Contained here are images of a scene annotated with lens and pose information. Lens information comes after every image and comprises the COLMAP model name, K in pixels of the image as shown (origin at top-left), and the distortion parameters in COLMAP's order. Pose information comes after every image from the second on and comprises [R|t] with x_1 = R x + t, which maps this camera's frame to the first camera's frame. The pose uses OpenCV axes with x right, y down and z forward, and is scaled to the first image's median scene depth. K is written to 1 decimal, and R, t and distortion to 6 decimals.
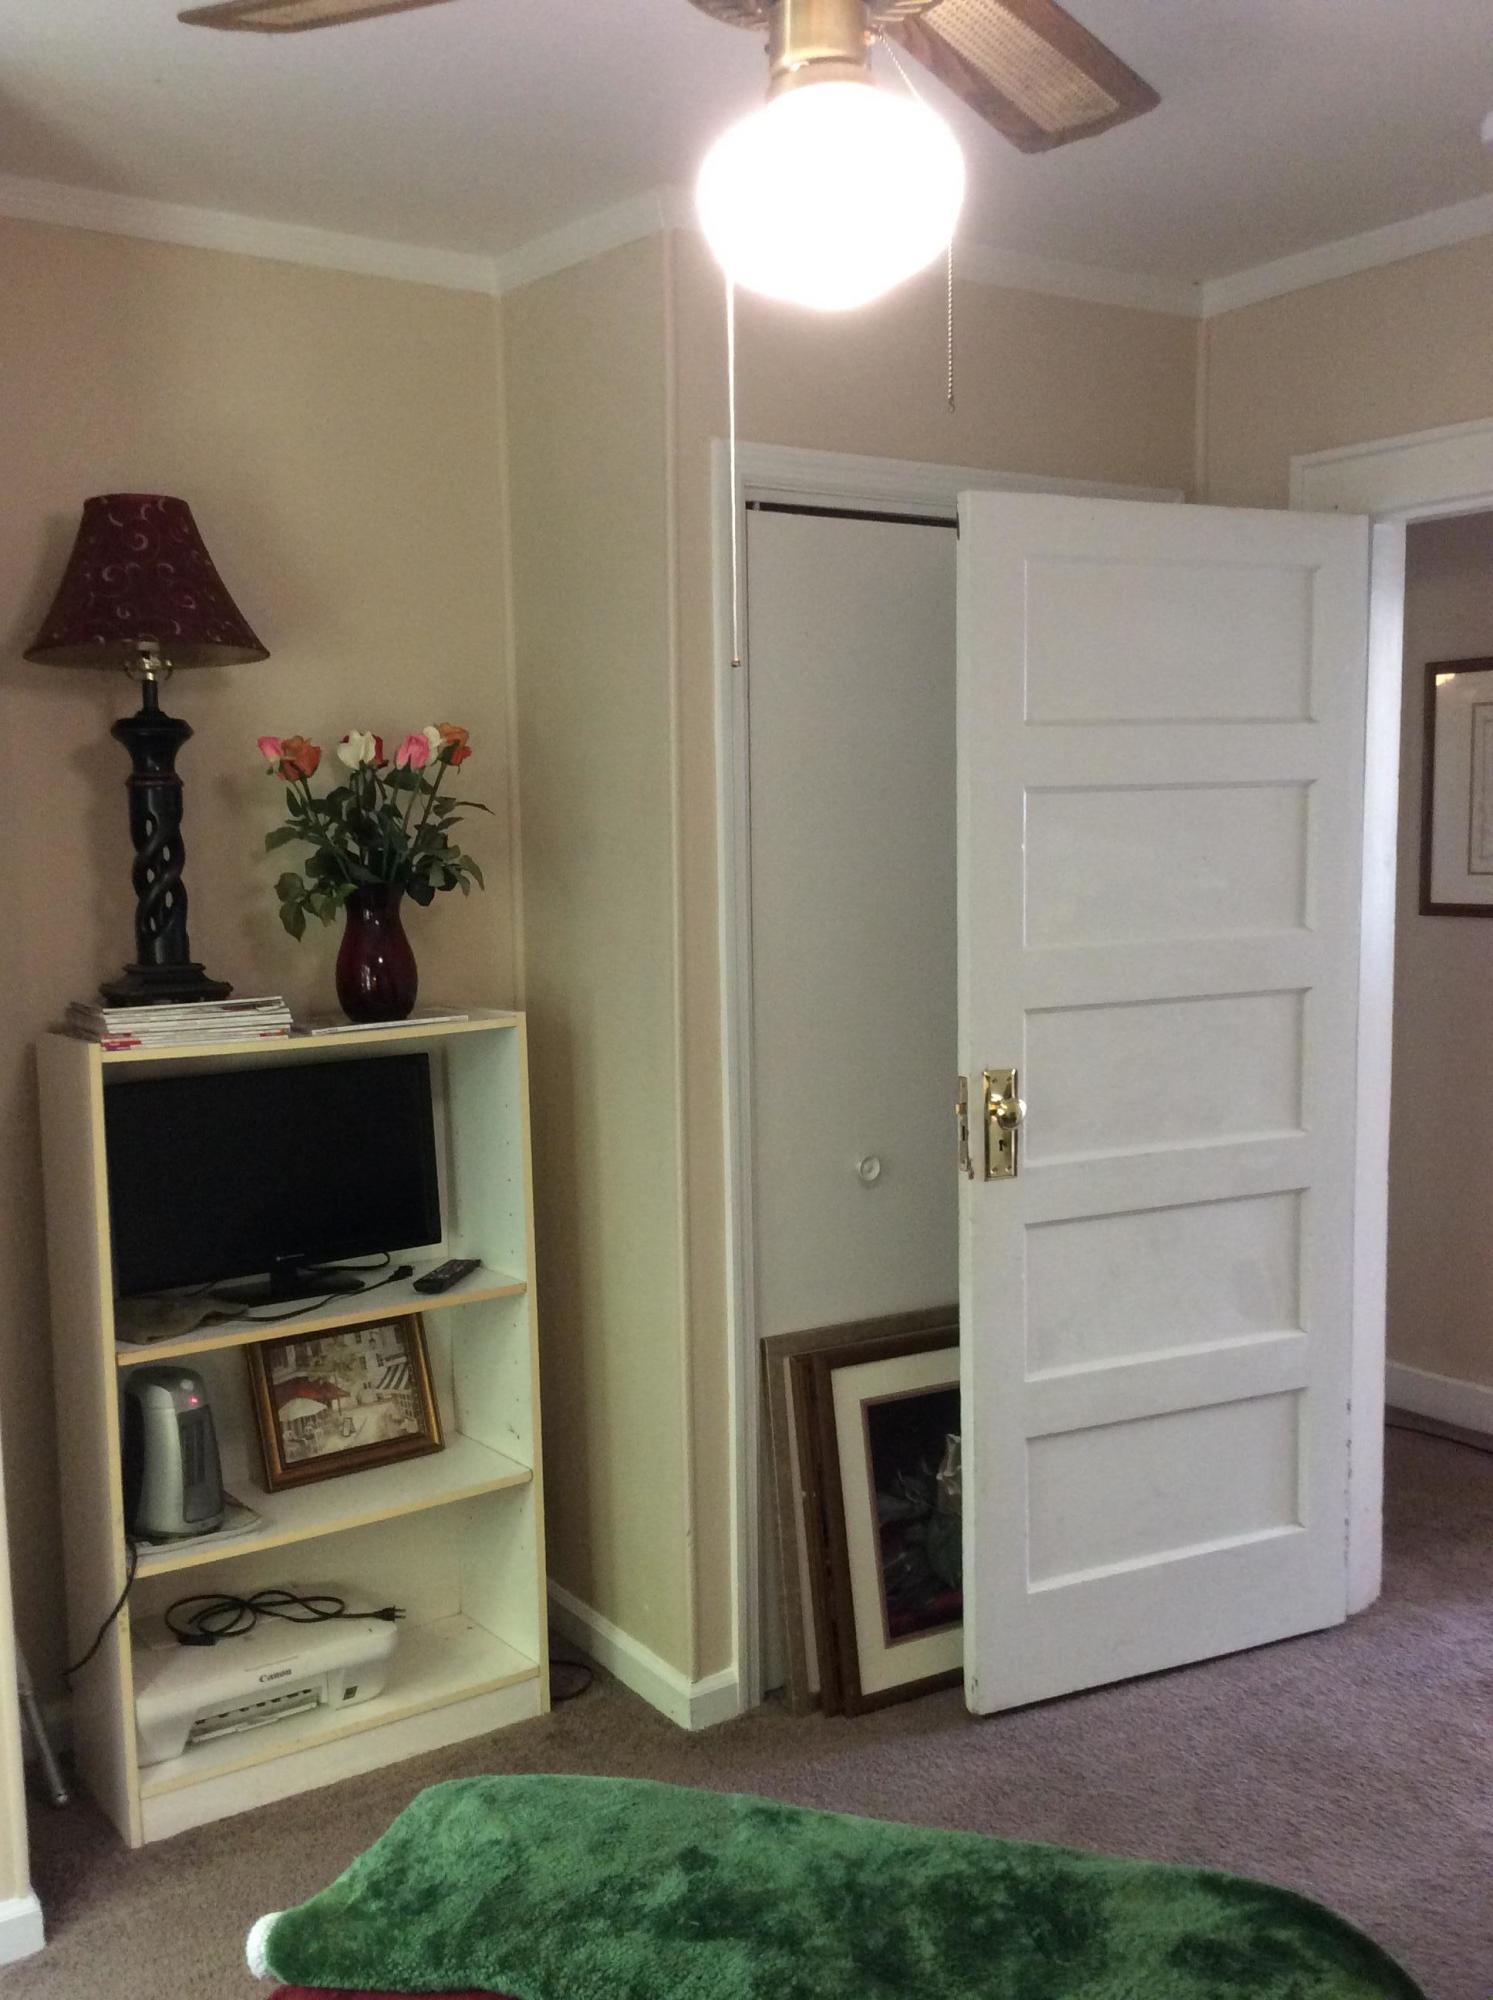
lens RADIAL K [[1790.5, 0, 746.6], [0, 1790.5, 1007.5], [0, 0, 1]] dist [0.010416, -0.001641]
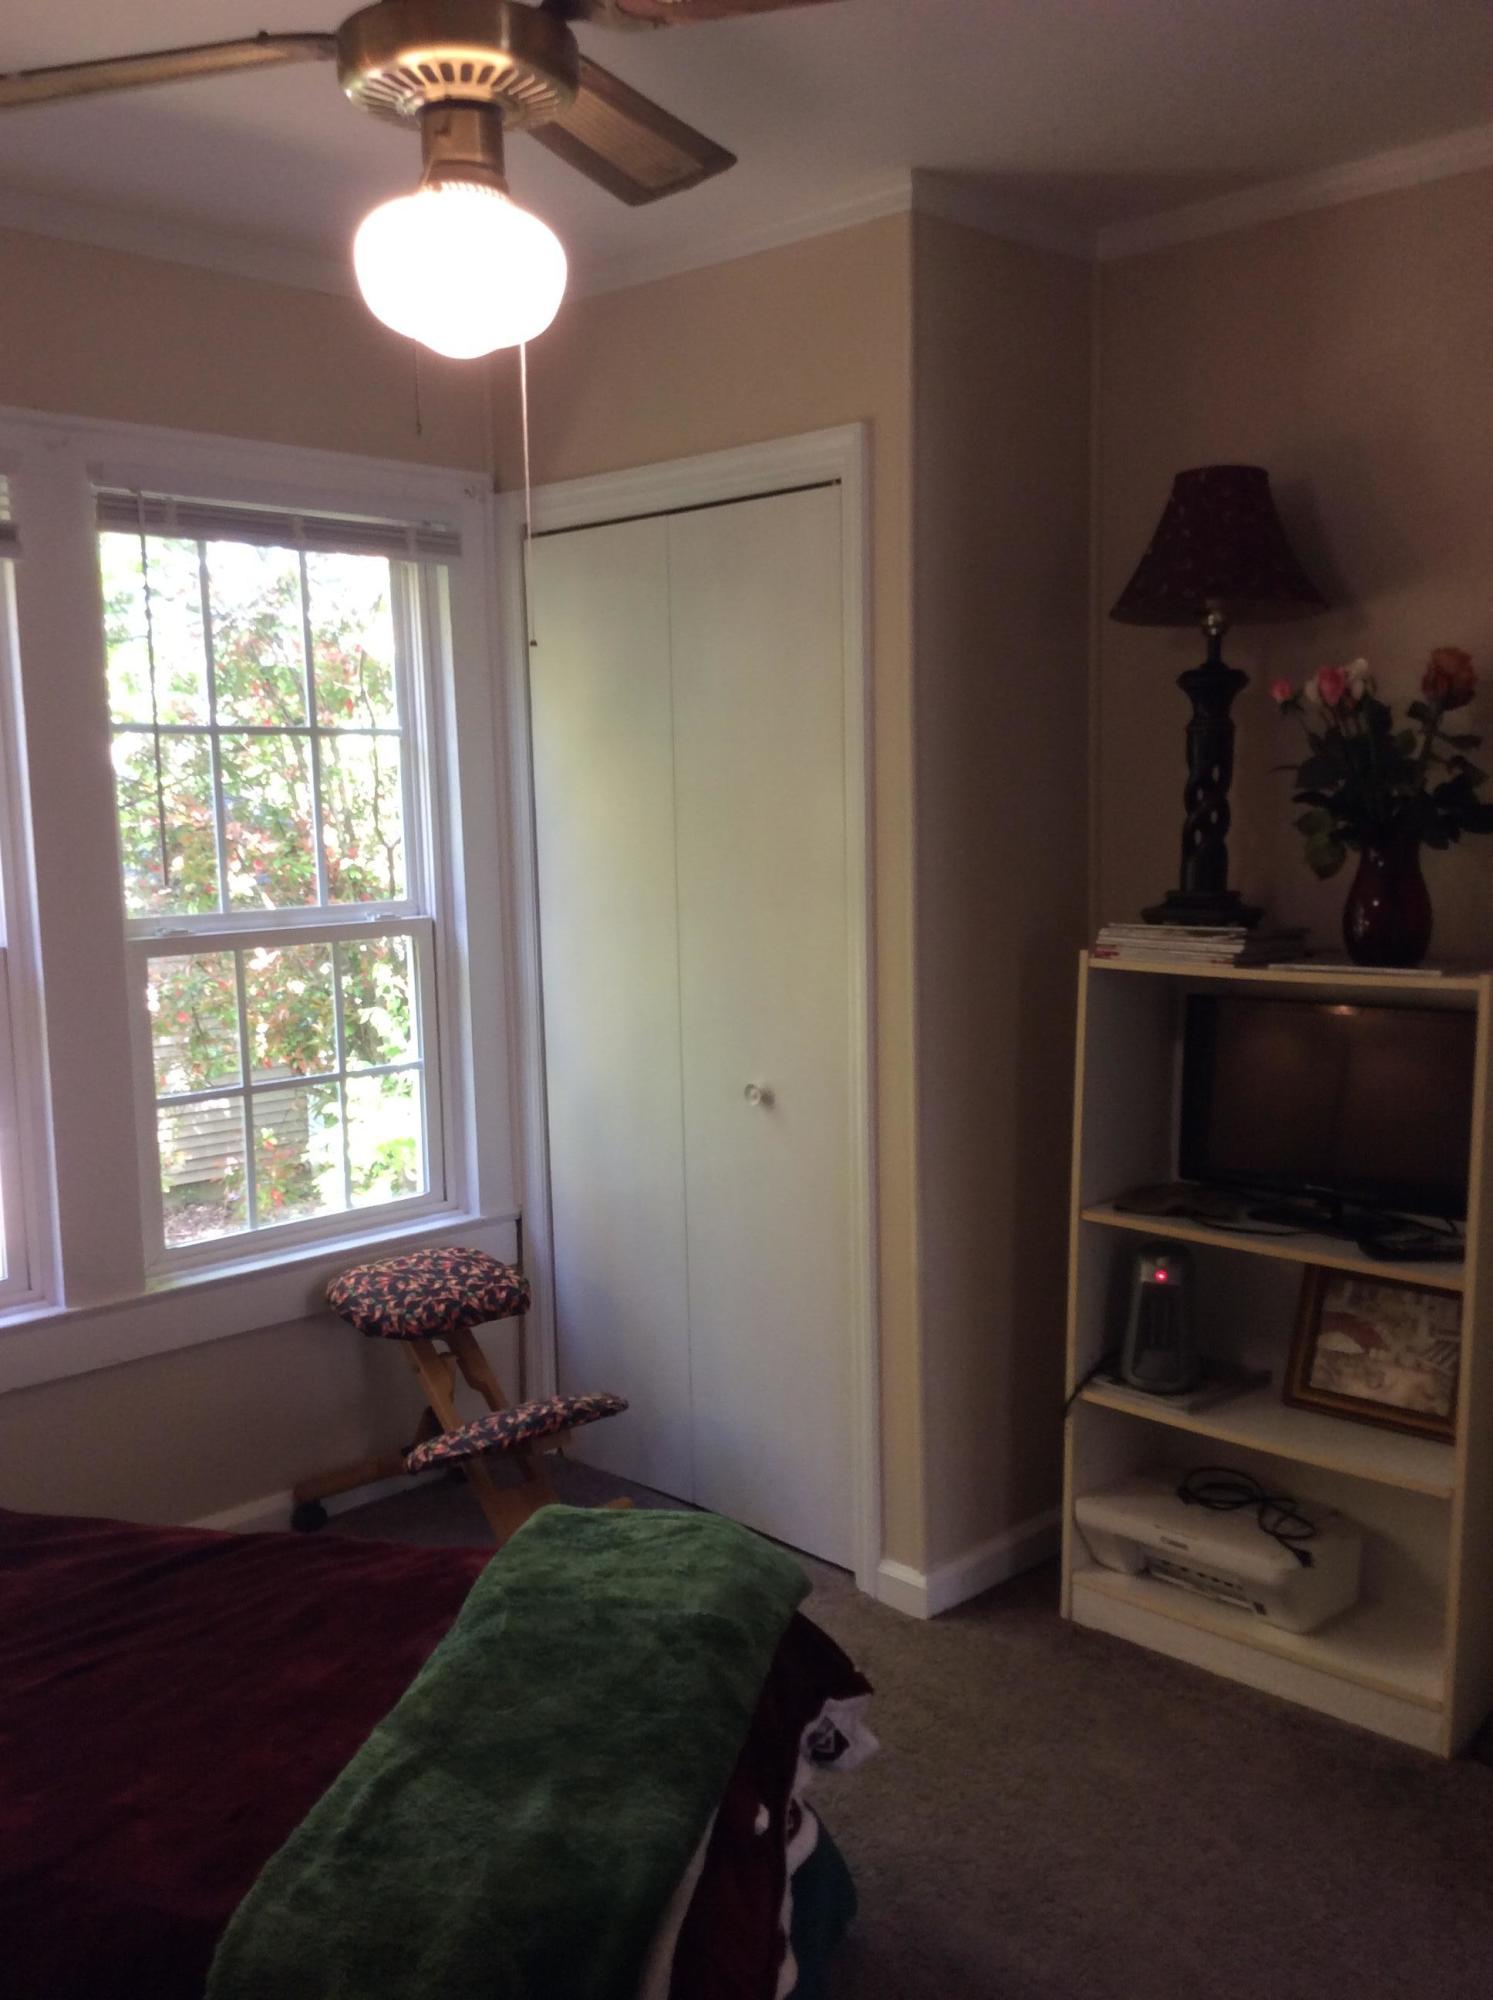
lens RADIAL K [[1790.5, 0, 746.8], [0, 1790.5, 1014.7], [0, 0, 1]] dist [0.010416, -0.001641]
pose [[0.206024, 0.135127, -0.969172, 0.683384], [-0.093746, 0.988590, 0.117906, -0.051067], [0.974046, 0.066564, 0.216341, 0.472204]]
